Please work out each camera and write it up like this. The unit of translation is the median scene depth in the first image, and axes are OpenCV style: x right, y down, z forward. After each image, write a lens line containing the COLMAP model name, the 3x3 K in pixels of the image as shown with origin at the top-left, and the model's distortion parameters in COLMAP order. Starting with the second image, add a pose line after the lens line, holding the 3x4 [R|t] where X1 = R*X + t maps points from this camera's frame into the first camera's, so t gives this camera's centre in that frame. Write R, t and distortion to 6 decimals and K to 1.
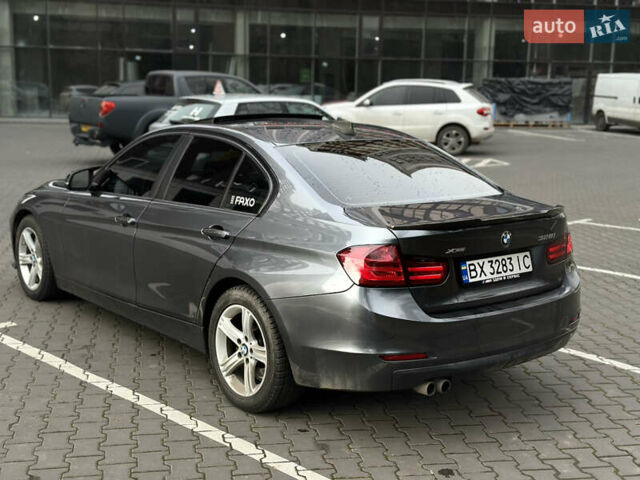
lens RADIAL K [[882.6, 0, 318.4], [0, 882.6, 240.1], [0, 0, 1]] dist [0.179267, 0.000000]
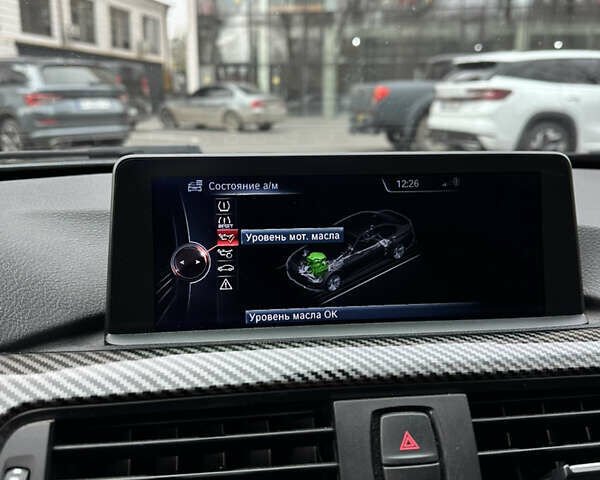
lens RADIAL K [[529.6, 0, 300.1], [0, 529.6, 239.7], [0, 0, 1]] dist [0.048611, -0.087804]
pose [[0.898722, 0.089851, -0.429214, -0.035460], [-0.059194, 0.994682, 0.084281, -0.022749], [0.434505, -0.050339, 0.899262, 0.292185]]
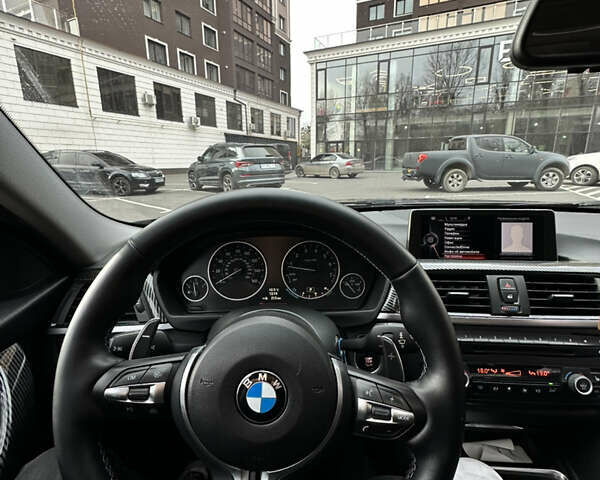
lens RADIAL K [[301.9, 0, 298.9], [0, 301.9, 240.3], [0, 0, 1]] dist [0.004384, 0.000240]
pose [[0.793570, 0.123268, -0.595863, -0.038423], [-0.073932, 0.991543, 0.106661, -0.023070], [0.603971, -0.040590, 0.795972, 0.255774]]
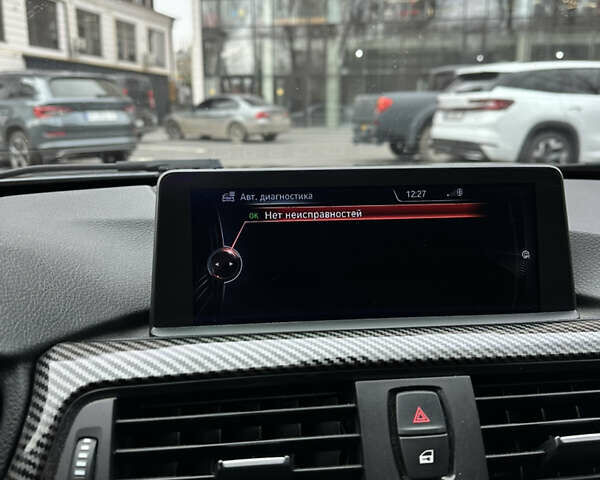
lens RADIAL K [[529.6, 0, 300.4], [0, 529.6, 240.7], [0, 0, 1]] dist [0.048611, -0.087804]
pose [[0.896508, 0.079630, -0.435813, -0.034874], [-0.055309, 0.996135, 0.068233, -0.022667], [0.439562, -0.037067, 0.897447, 0.288601]]
